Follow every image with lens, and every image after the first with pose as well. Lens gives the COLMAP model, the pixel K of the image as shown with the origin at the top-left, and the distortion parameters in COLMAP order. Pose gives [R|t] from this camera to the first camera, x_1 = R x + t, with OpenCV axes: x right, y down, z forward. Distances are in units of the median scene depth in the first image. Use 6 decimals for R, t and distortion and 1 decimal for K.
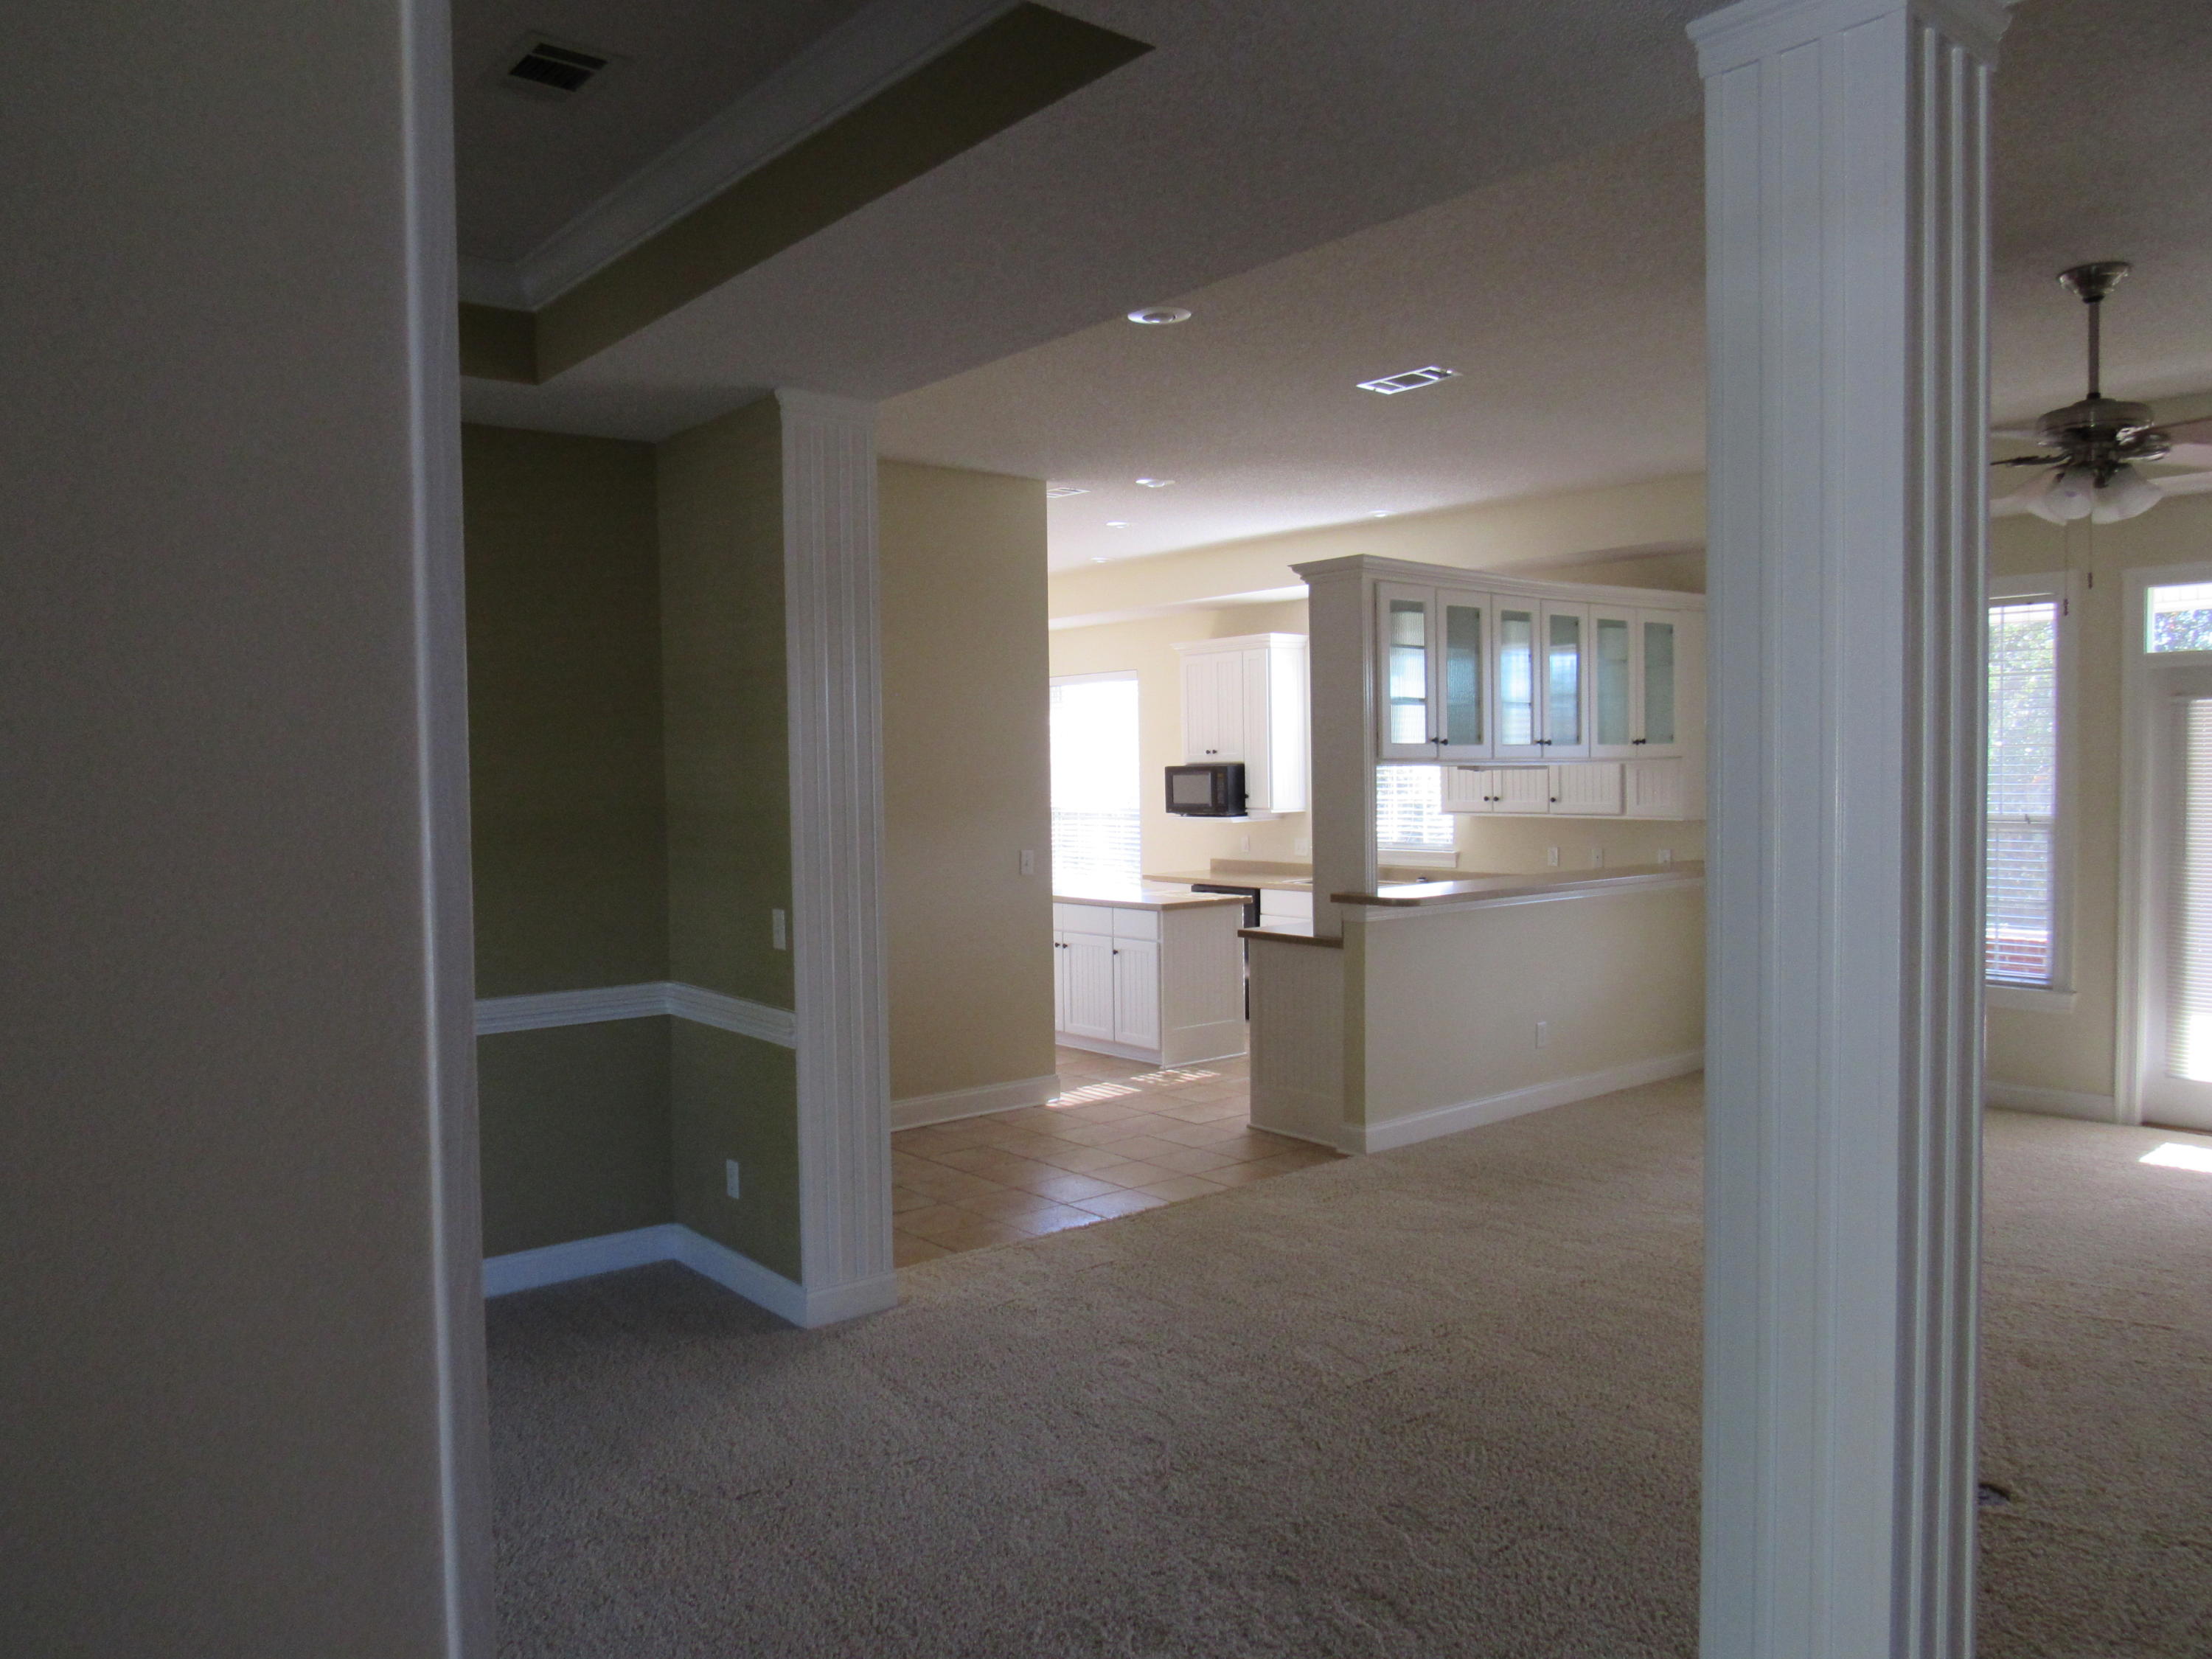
lens RADIAL K [[1600.1, 0, 1115.1], [0, 1600.1, 829.0], [0, 0, 1]] dist [-0.036856, 0.028017]
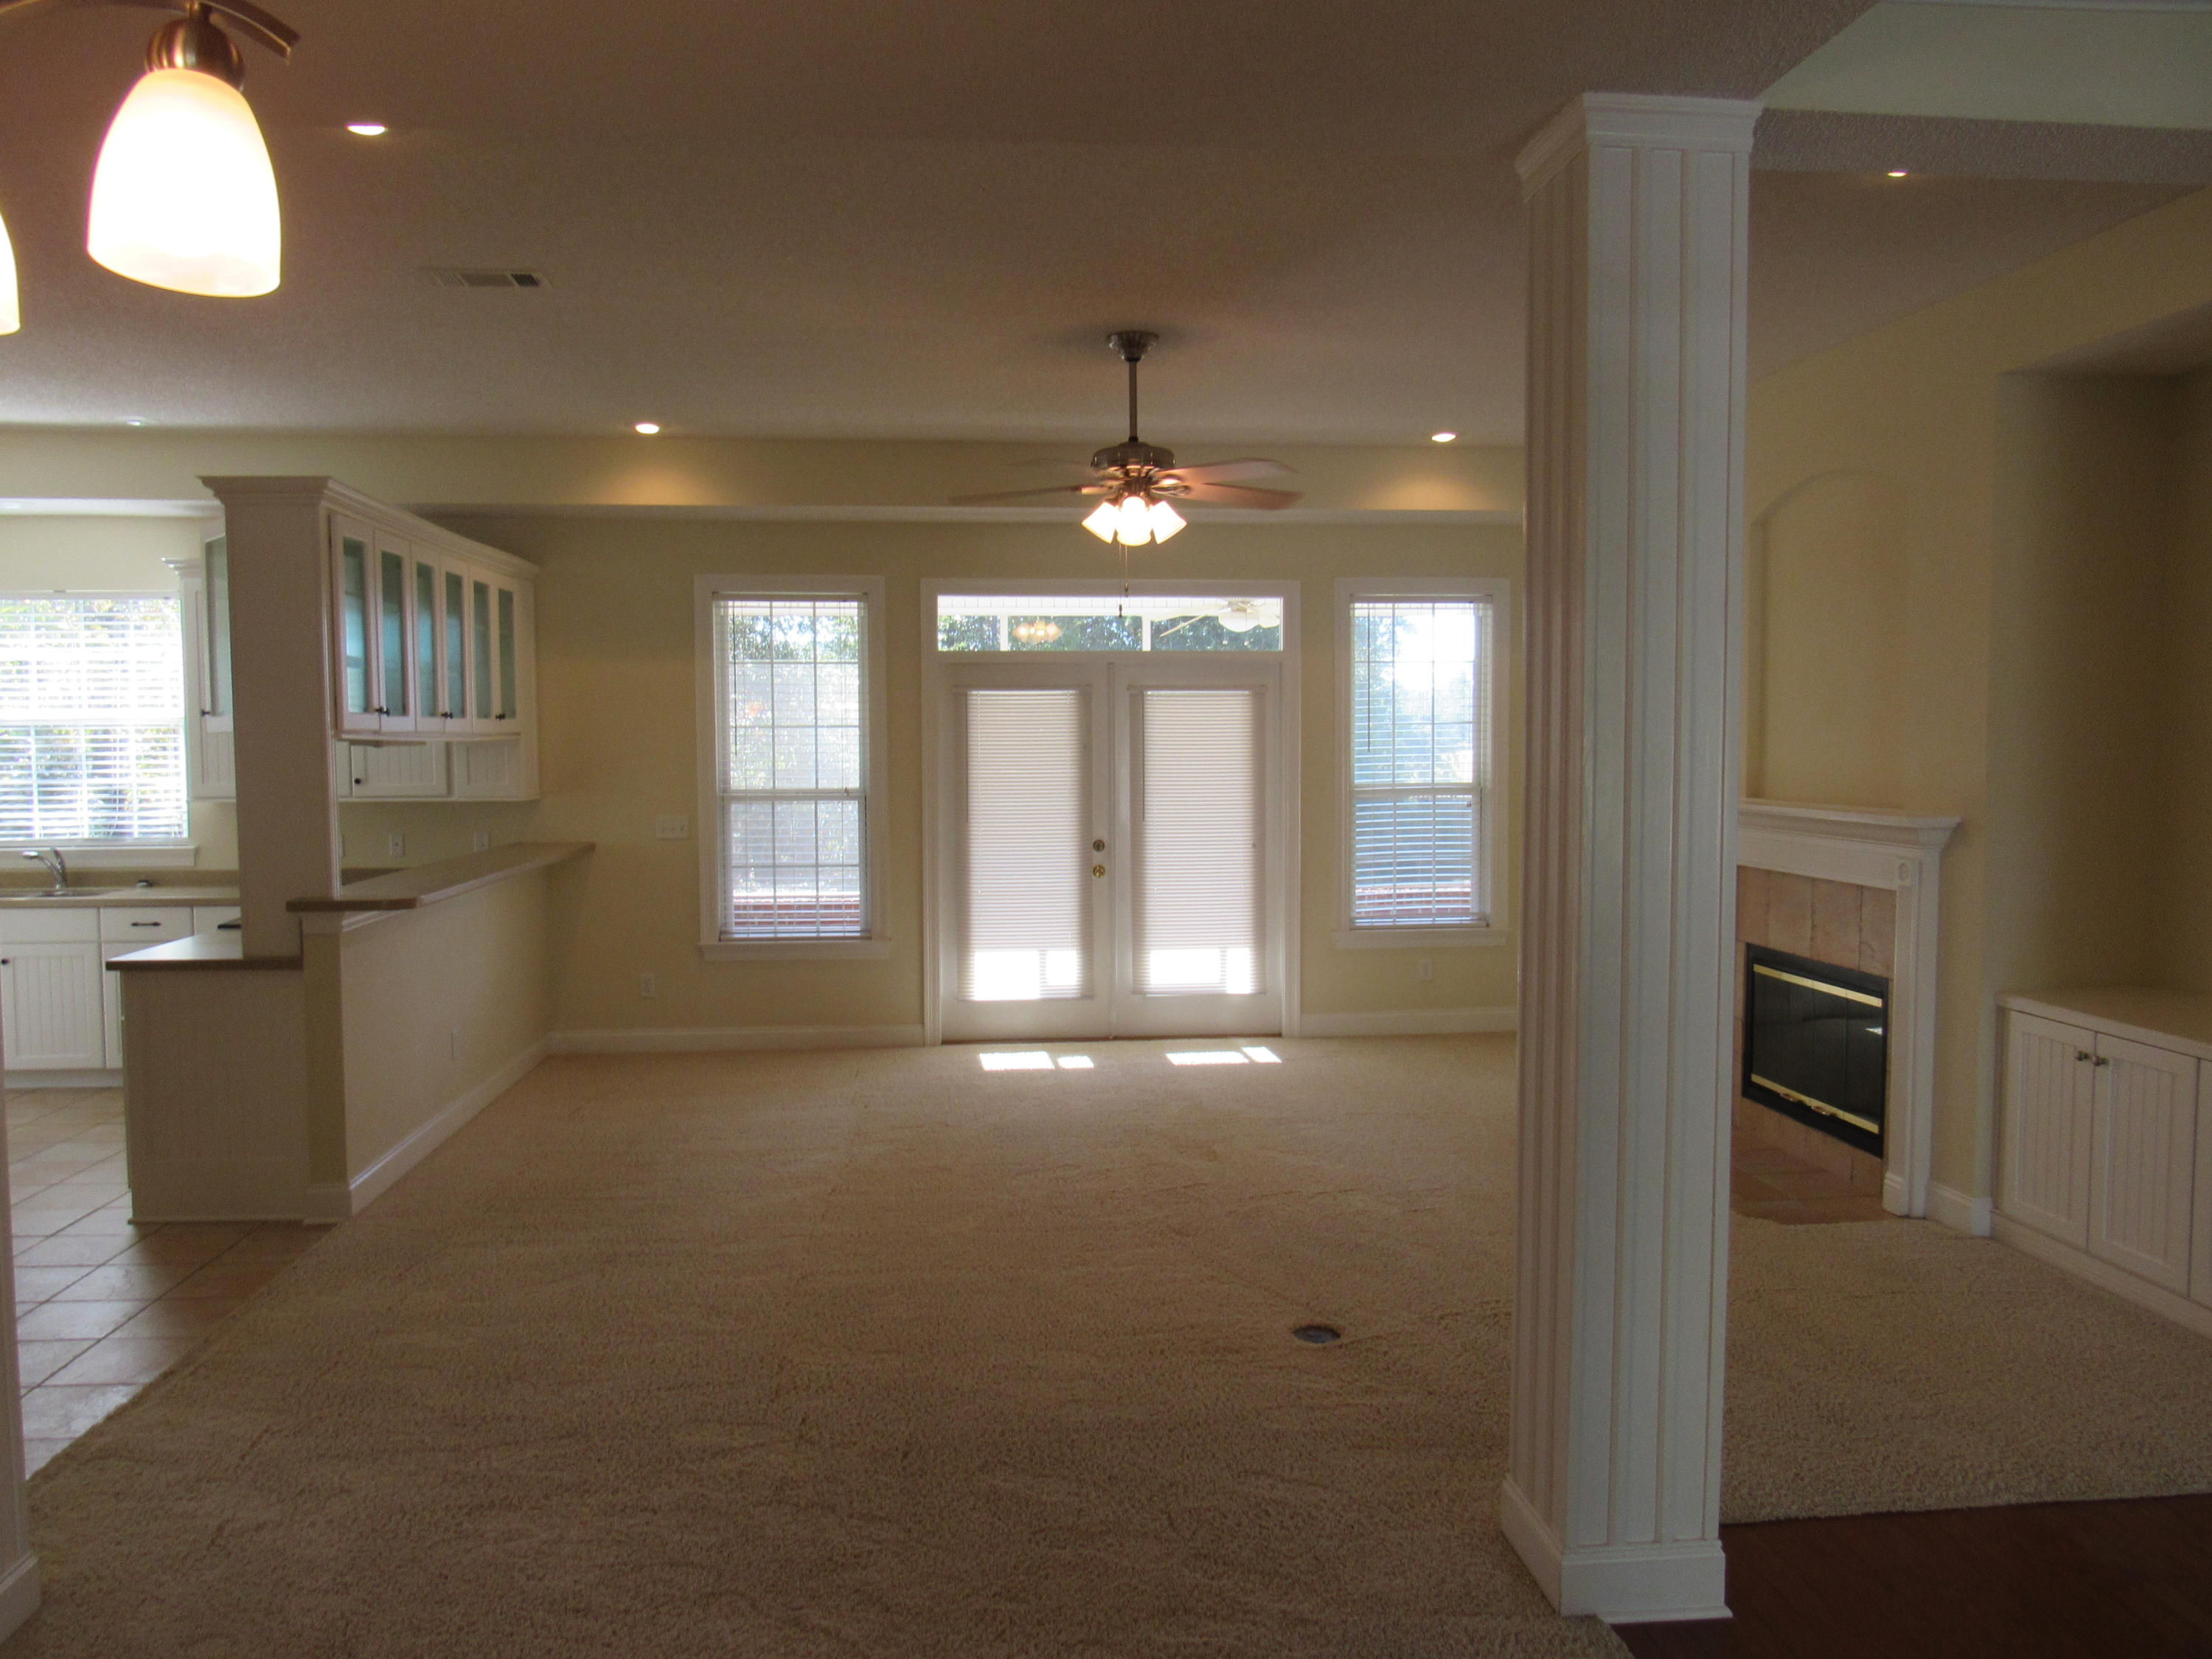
lens RADIAL K [[1591.3, 0, 1110.8], [0, 1591.3, 830.6], [0, 0, 1]] dist [-0.033530, 0.005633]
pose [[0.558132, -0.038334, 0.828866, -0.259809], [0.027842, 0.999235, 0.027466, -0.004198], [-0.829285, 0.007748, 0.558772, 0.208267]]
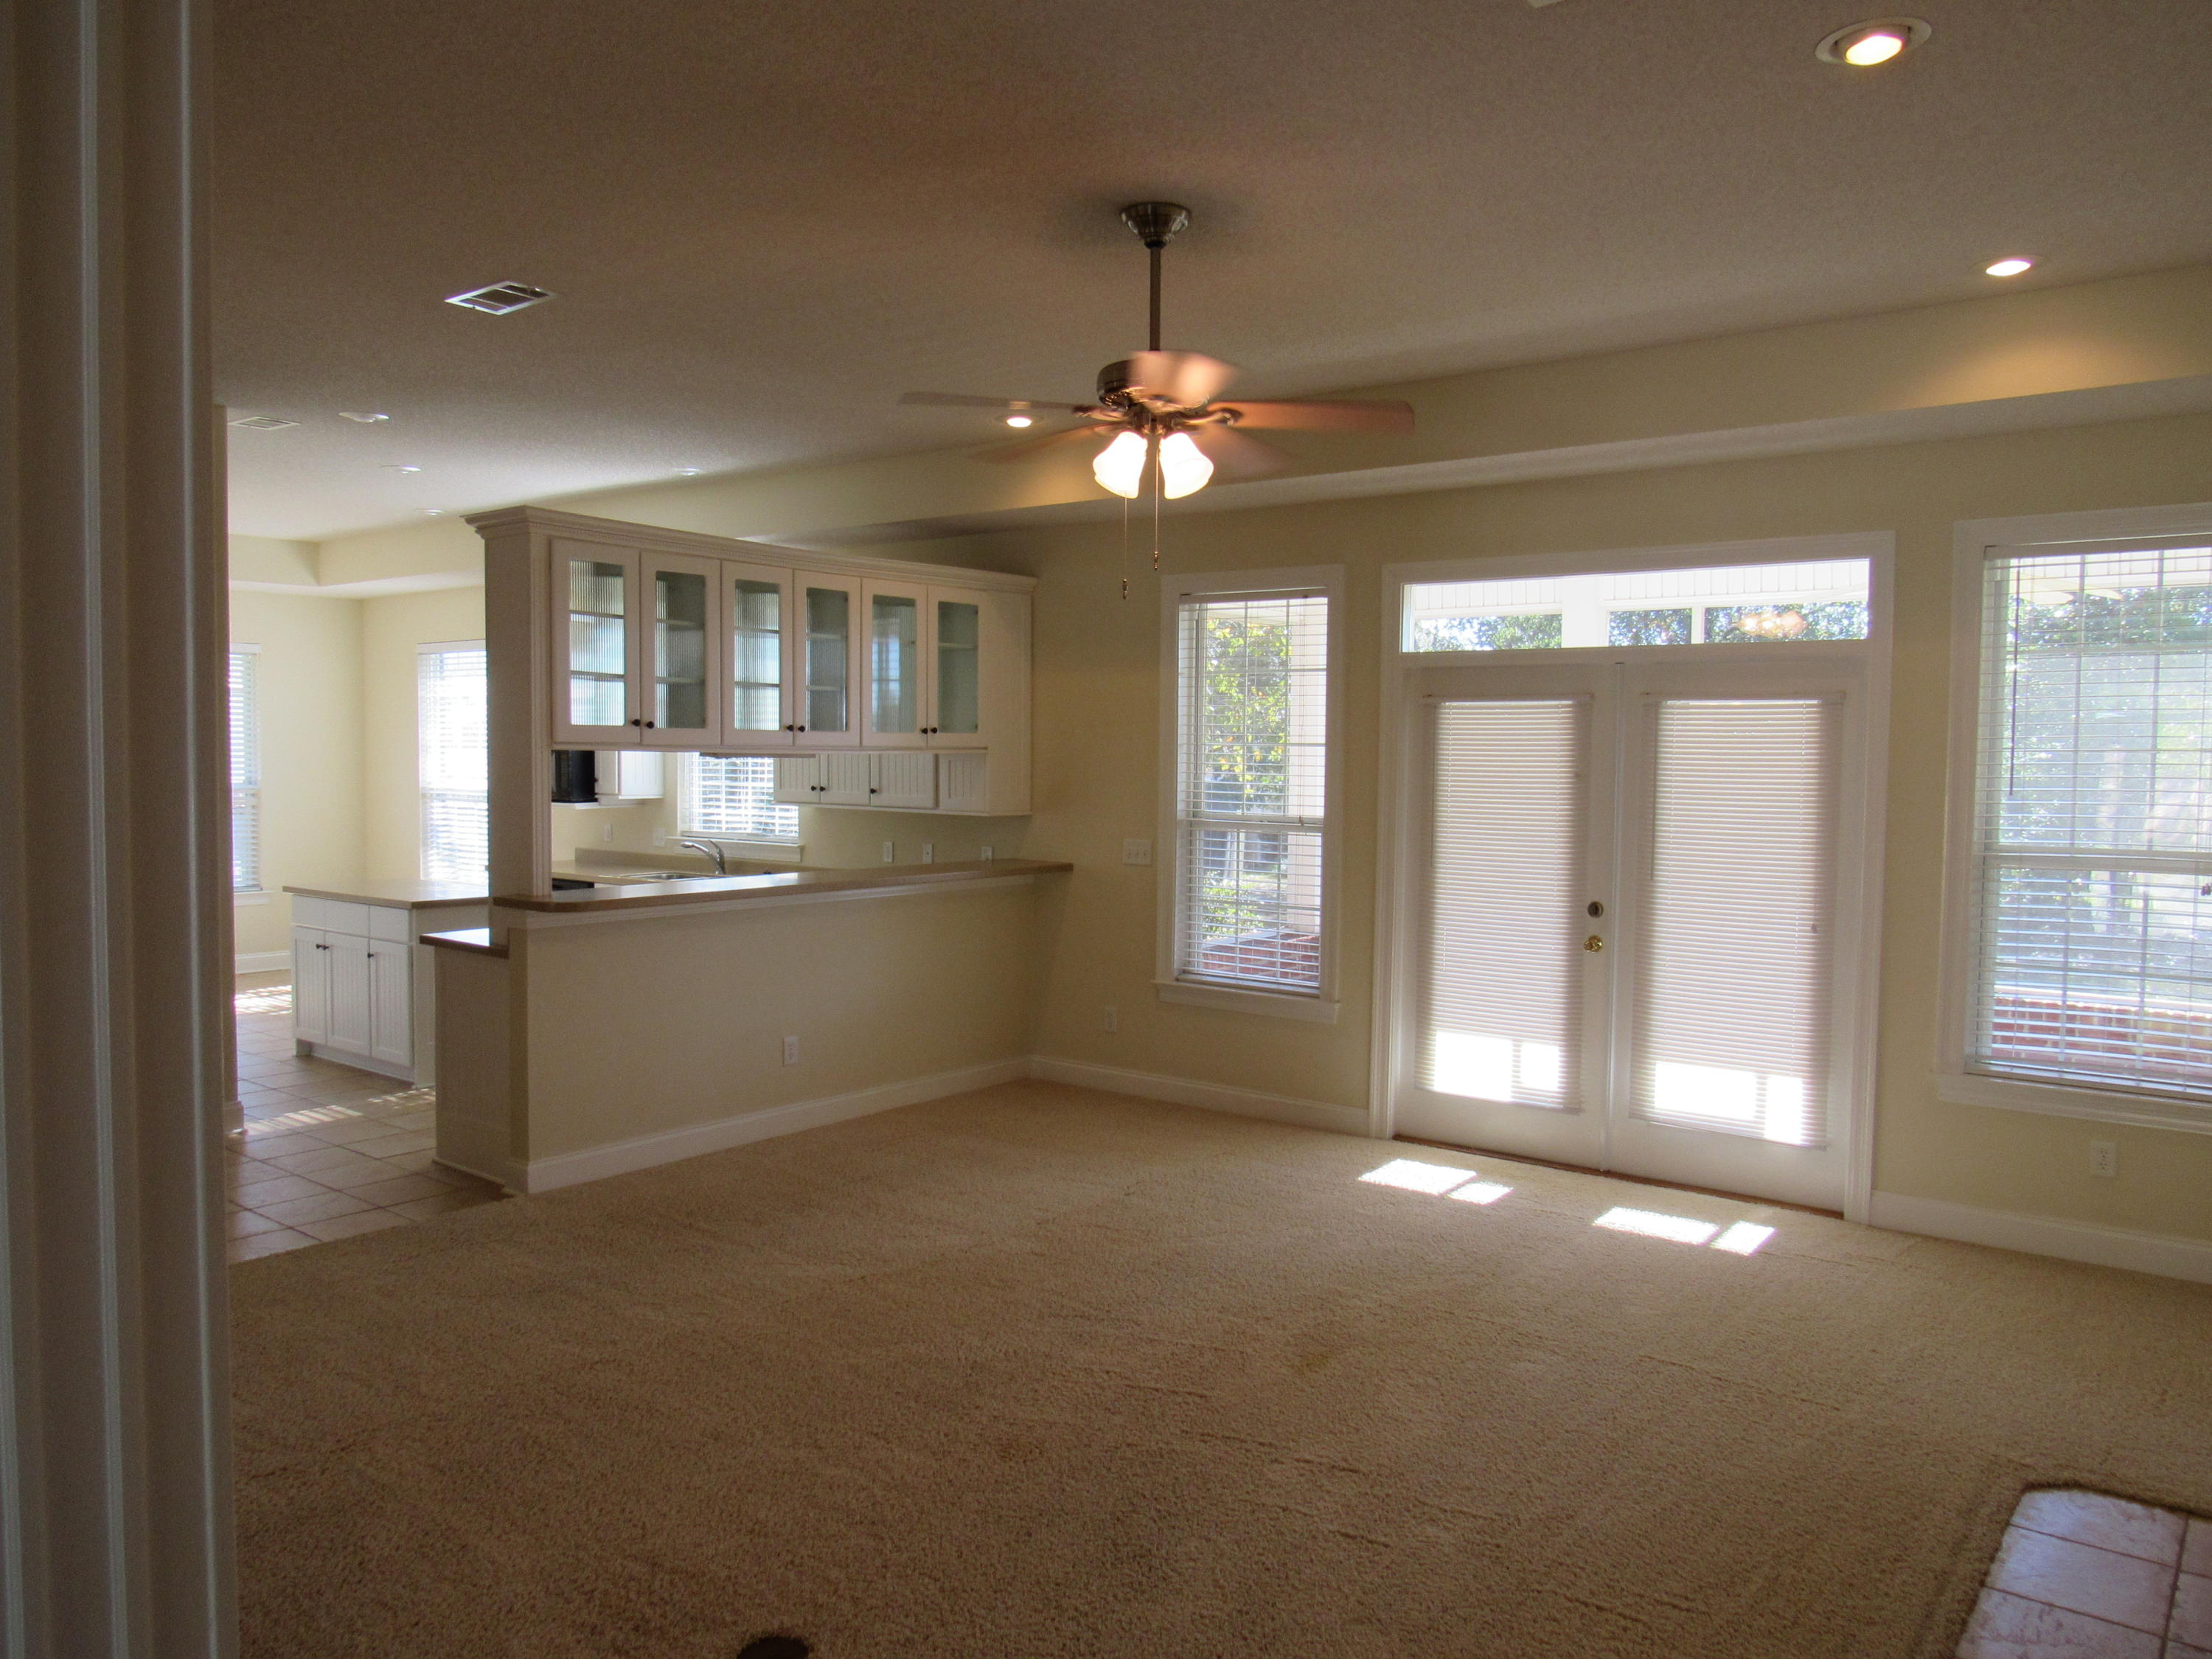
lens RADIAL K [[1601.8, 0, 1095.6], [0, 1601.8, 827.6], [0, 0, 1]] dist [-0.032029, 0.006711]
pose [[0.978195, 0.014578, 0.207177, 0.252257], [-0.016644, 0.999828, 0.008231, -0.008429], [-0.207021, -0.011500, 0.978269, 0.078207]]
